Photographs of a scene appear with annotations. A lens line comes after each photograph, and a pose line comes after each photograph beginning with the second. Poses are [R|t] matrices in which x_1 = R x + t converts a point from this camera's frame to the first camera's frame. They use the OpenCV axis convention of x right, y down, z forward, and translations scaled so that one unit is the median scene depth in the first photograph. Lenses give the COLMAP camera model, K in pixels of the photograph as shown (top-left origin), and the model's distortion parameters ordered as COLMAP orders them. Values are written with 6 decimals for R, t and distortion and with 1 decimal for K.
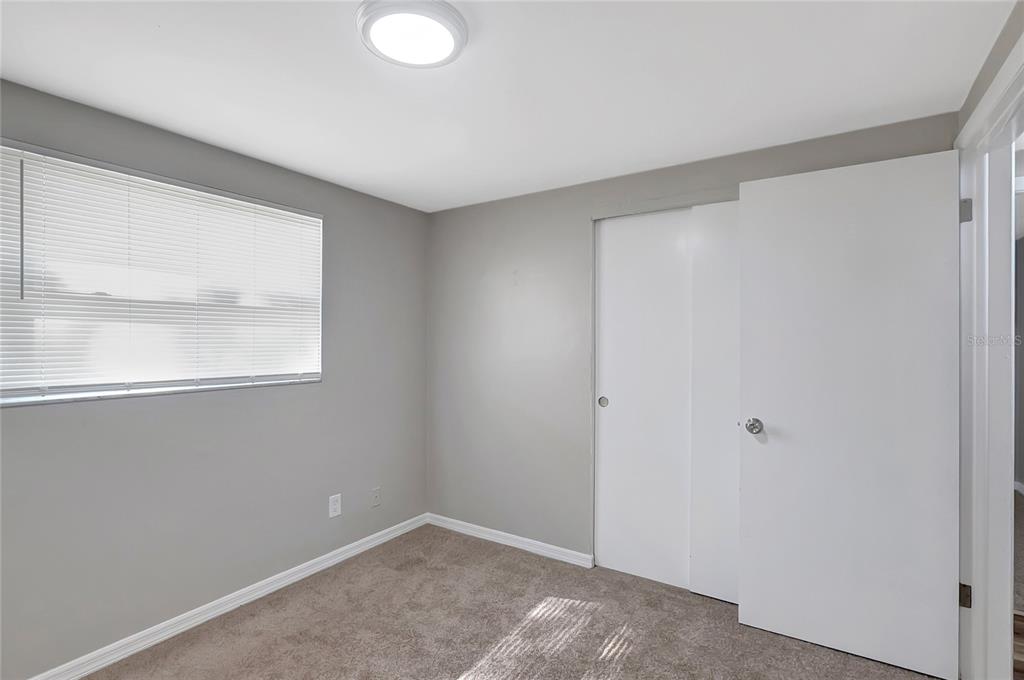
lens RADIAL K [[470.5, 0, 511.6], [0, 470.5, 340.0], [0, 0, 1]] dist [-0.023390, 0.010575]
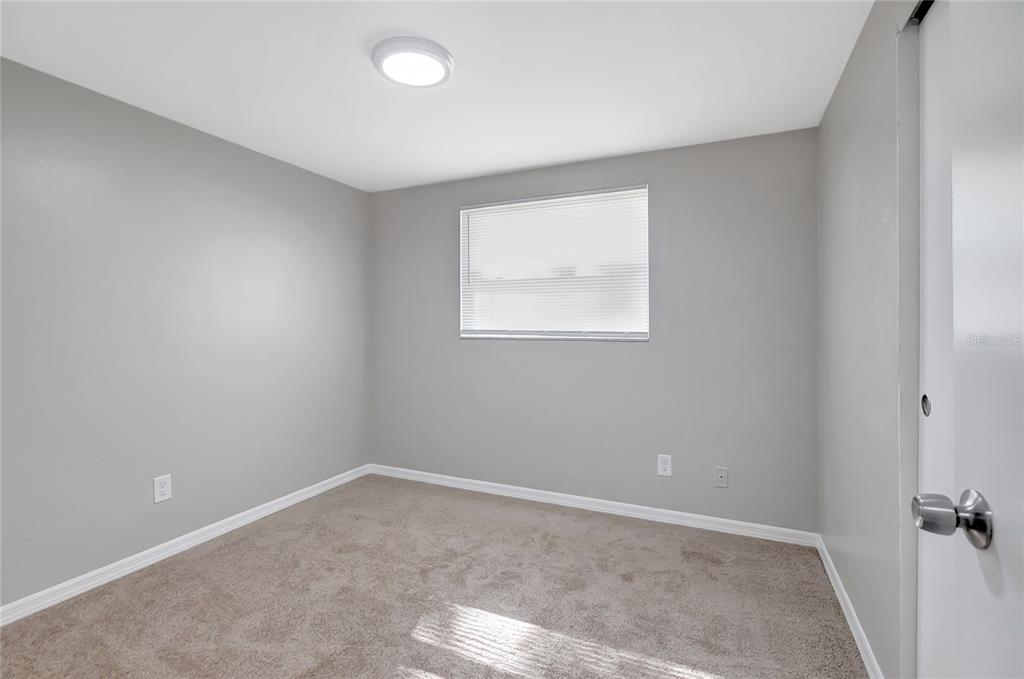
lens RADIAL K [[470.5, 0, 524.8], [0, 470.5, 320.4], [0, 0, 1]] dist [-0.023390, 0.010575]
pose [[0.178235, -0.014224, -0.983885, 0.637475], [0.000015, 0.999896, -0.014453, 0.061972], [0.983988, 0.002561, 0.178217, 0.583011]]
